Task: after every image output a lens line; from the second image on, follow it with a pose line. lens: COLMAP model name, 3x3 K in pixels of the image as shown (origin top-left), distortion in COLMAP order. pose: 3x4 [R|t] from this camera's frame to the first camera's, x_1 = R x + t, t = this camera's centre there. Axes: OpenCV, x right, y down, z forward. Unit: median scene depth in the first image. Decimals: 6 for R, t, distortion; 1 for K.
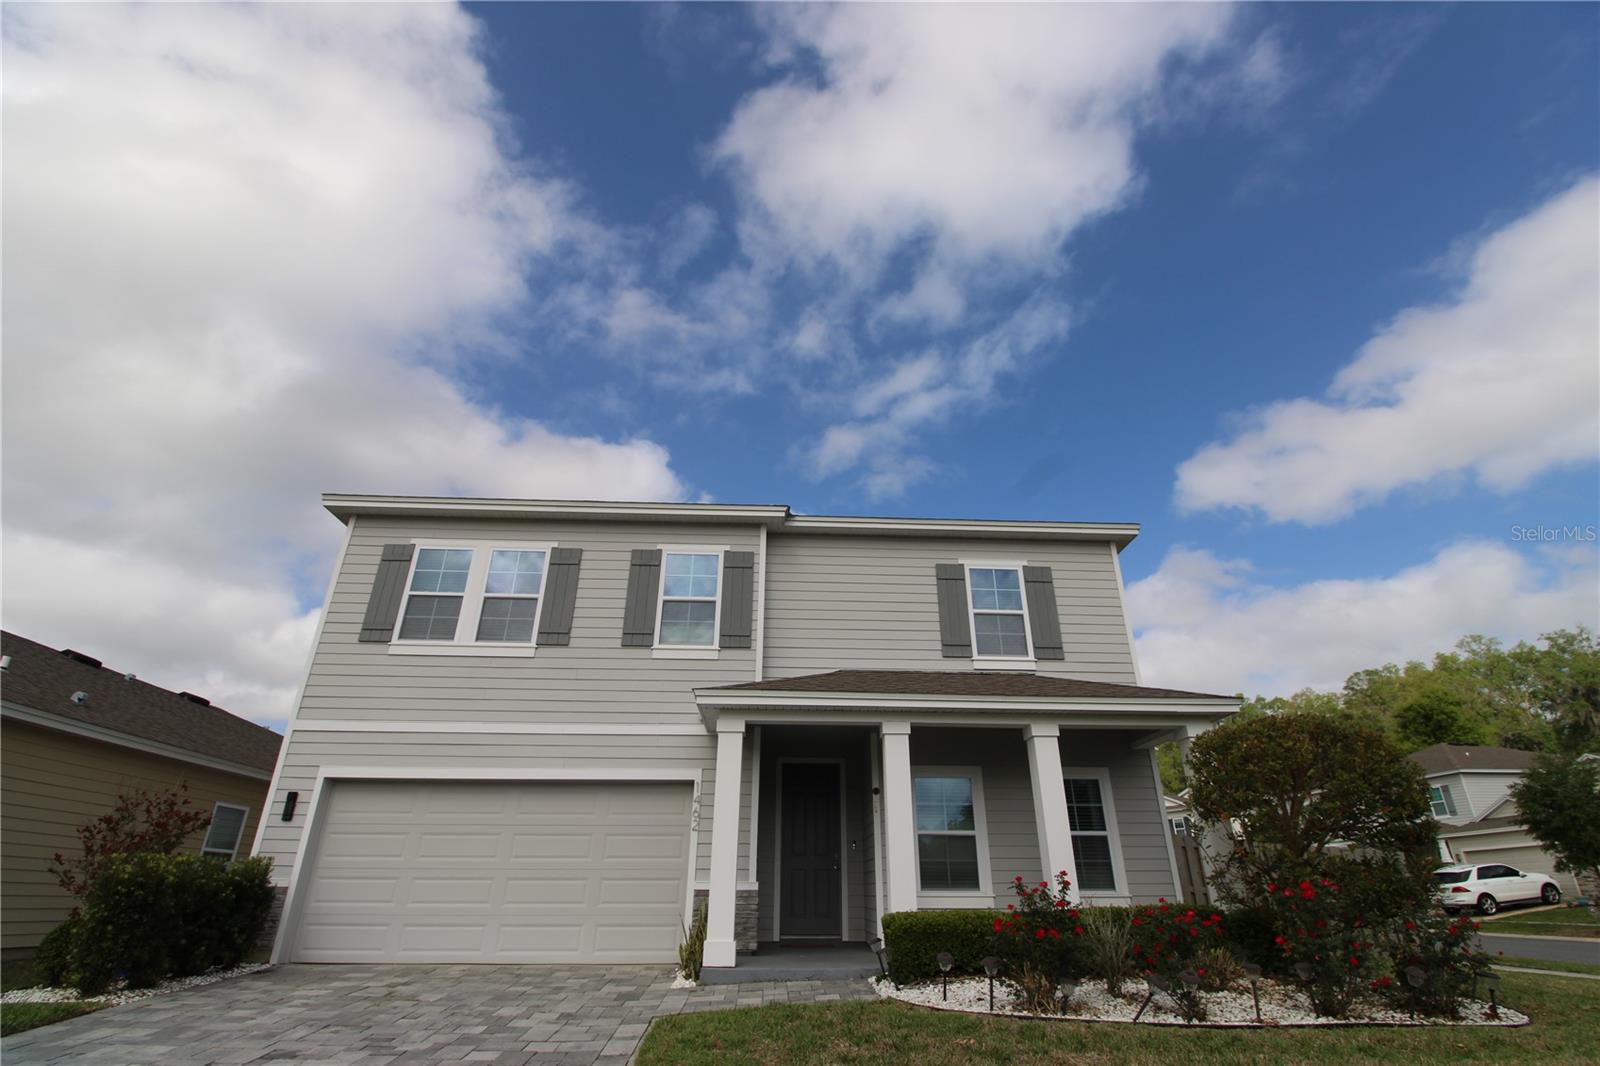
lens RADIAL K [[741.4, 0, 802.7], [0, 741.4, 531.1], [0, 0, 1]] dist [-0.003847, -0.009932]
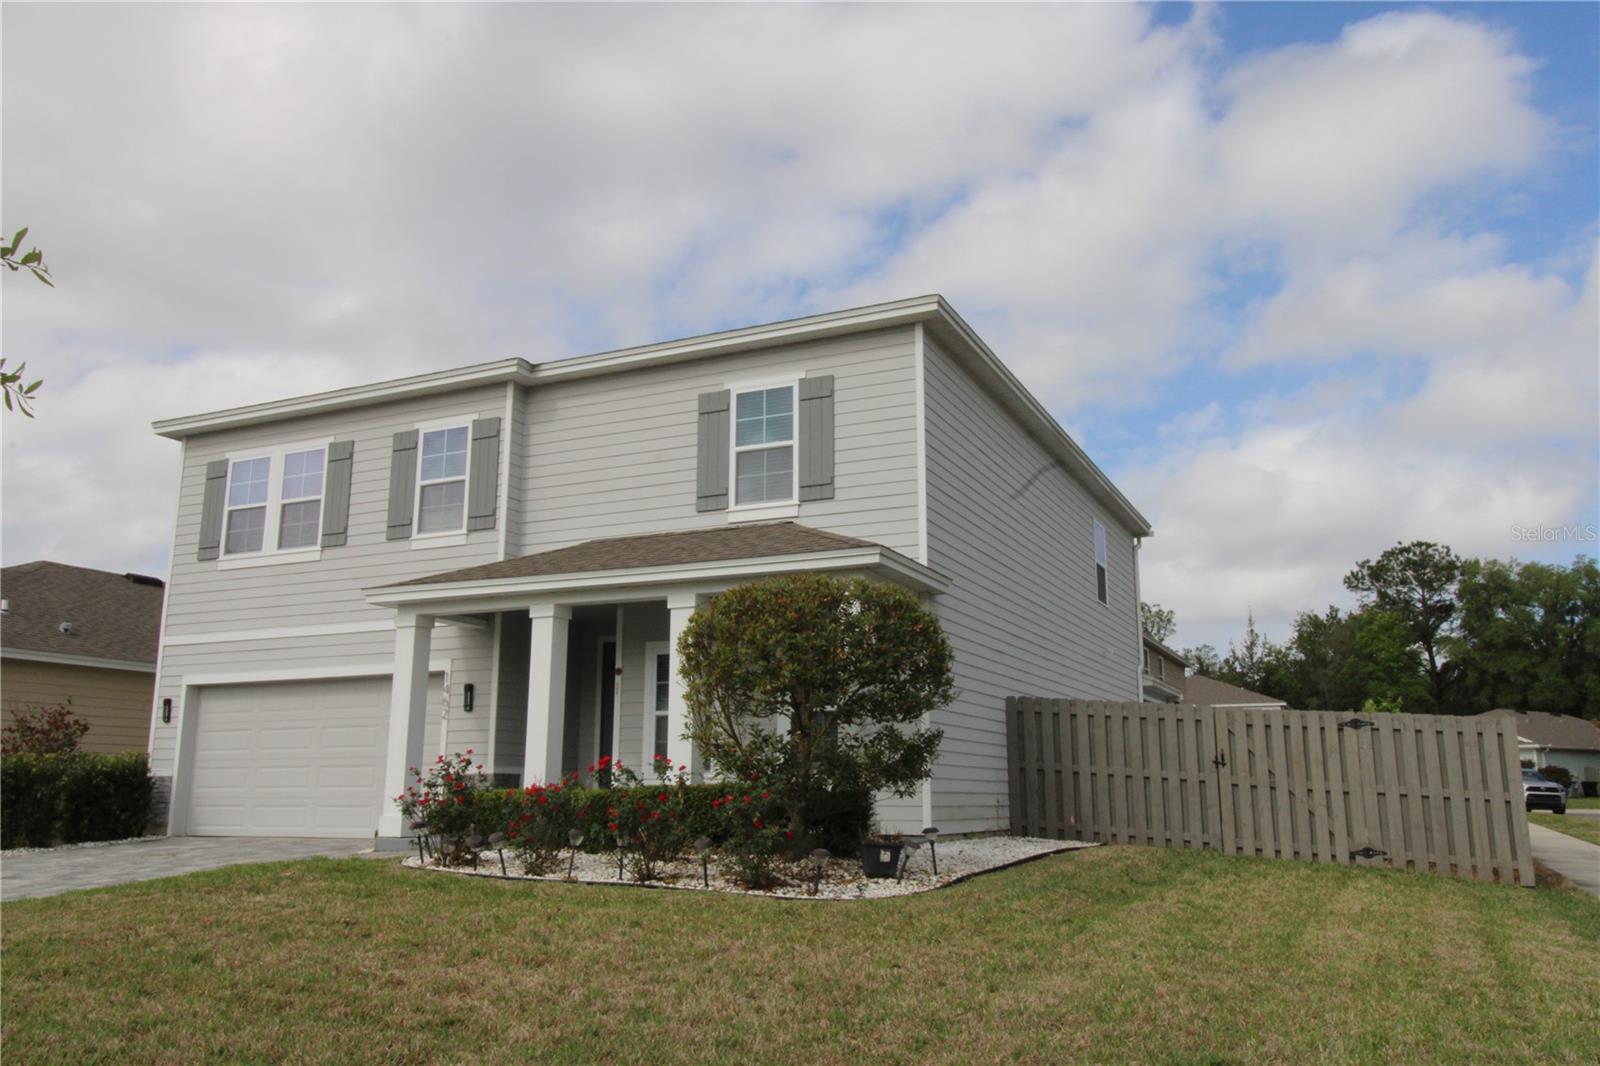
lens RADIAL K [[1250.9, 0, 798.3], [0, 1250.9, 534.8], [0, 0, 1]] dist [0.033881, 0.000758]
pose [[0.875262, -0.095495, -0.474127, 0.956238], [0.209162, 0.958638, 0.193041, -0.051647], [0.436082, -0.268131, 0.859033, -0.154250]]
